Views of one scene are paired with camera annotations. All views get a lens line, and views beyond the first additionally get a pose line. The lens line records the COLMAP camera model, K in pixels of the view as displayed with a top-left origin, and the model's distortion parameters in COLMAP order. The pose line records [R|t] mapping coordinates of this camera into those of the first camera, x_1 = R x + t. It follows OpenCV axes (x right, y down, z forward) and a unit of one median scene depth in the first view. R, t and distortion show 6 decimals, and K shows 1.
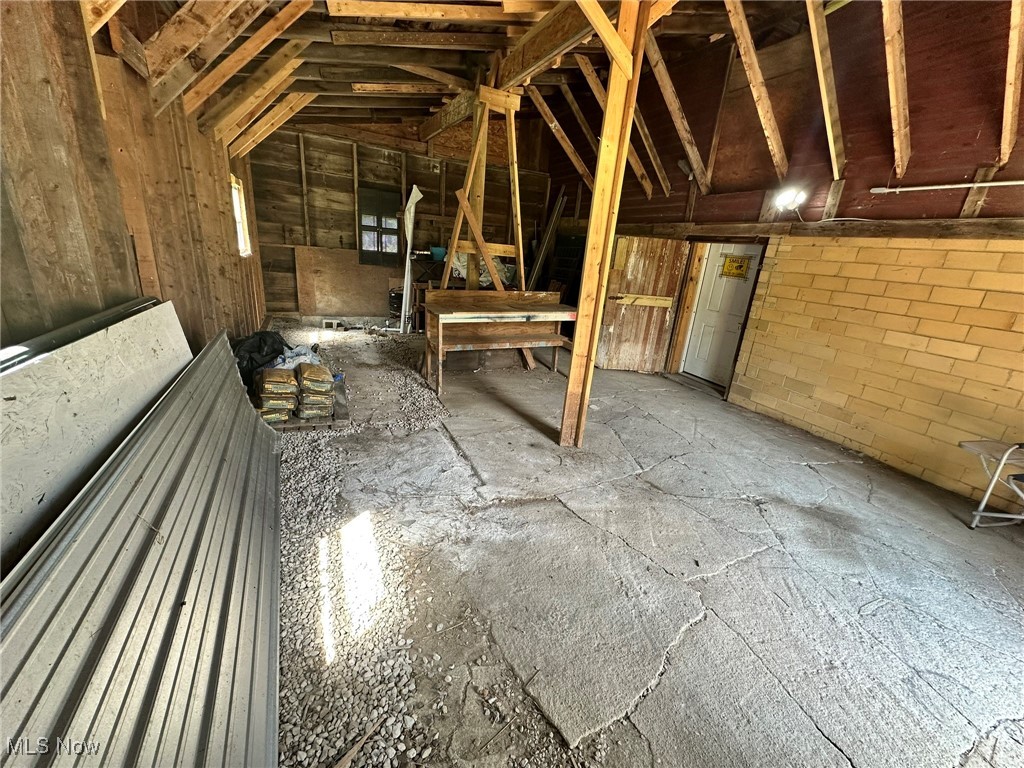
lens RADIAL K [[406.8, 0, 513.4], [0, 406.8, 382.7], [0, 0, 1]] dist [-0.003530, 0.000743]
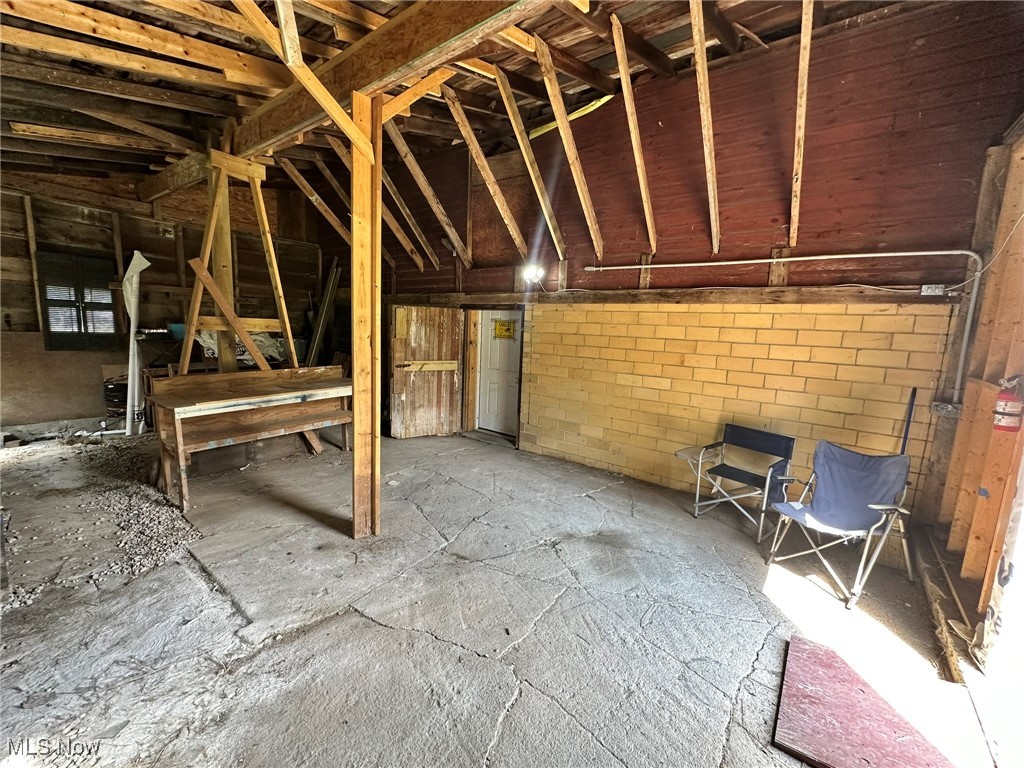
lens RADIAL K [[406.8, 0, 512.4], [0, 406.8, 383.2], [0, 0, 1]] dist [-0.003530, 0.000743]
pose [[0.885616, -0.109002, 0.451445, 0.042436], [0.176138, 0.978275, -0.109330, -0.013404], [-0.429720, 0.176341, 0.885576, 0.014768]]
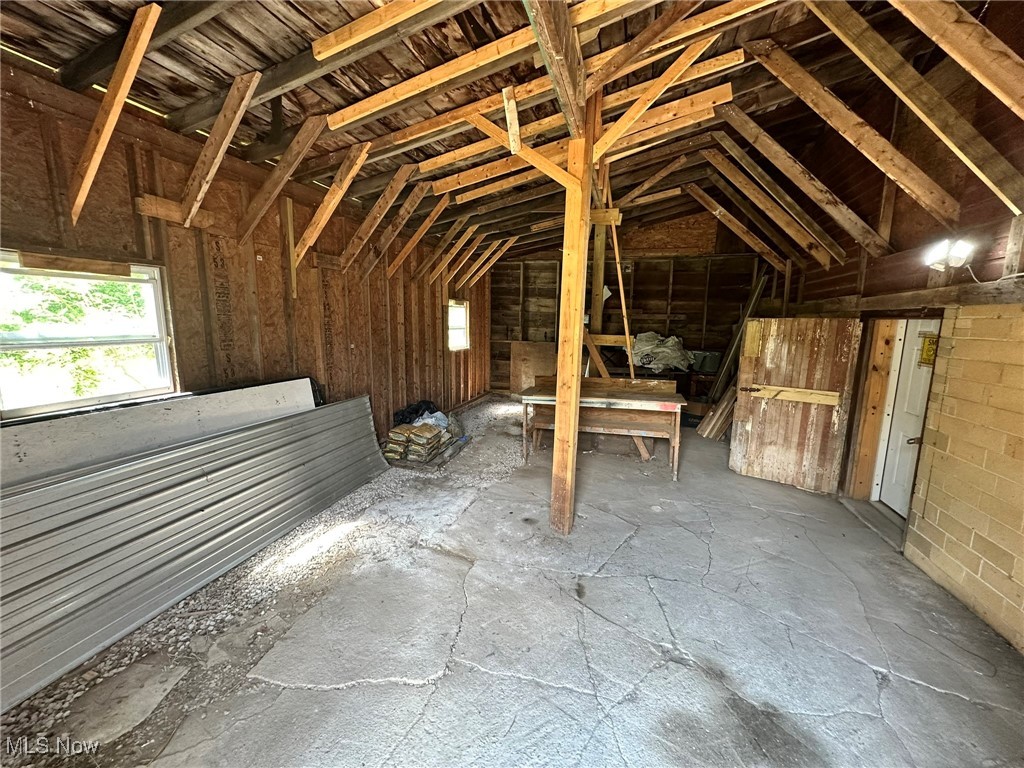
lens RADIAL K [[406.8, 0, 514.5], [0, 406.8, 383.6], [0, 0, 1]] dist [-0.003530, 0.000743]
pose [[0.745626, 0.033601, -0.665517, 0.534335], [-0.165613, 0.976736, -0.136235, -0.032867], [0.645456, 0.211798, 0.733844, 0.090317]]
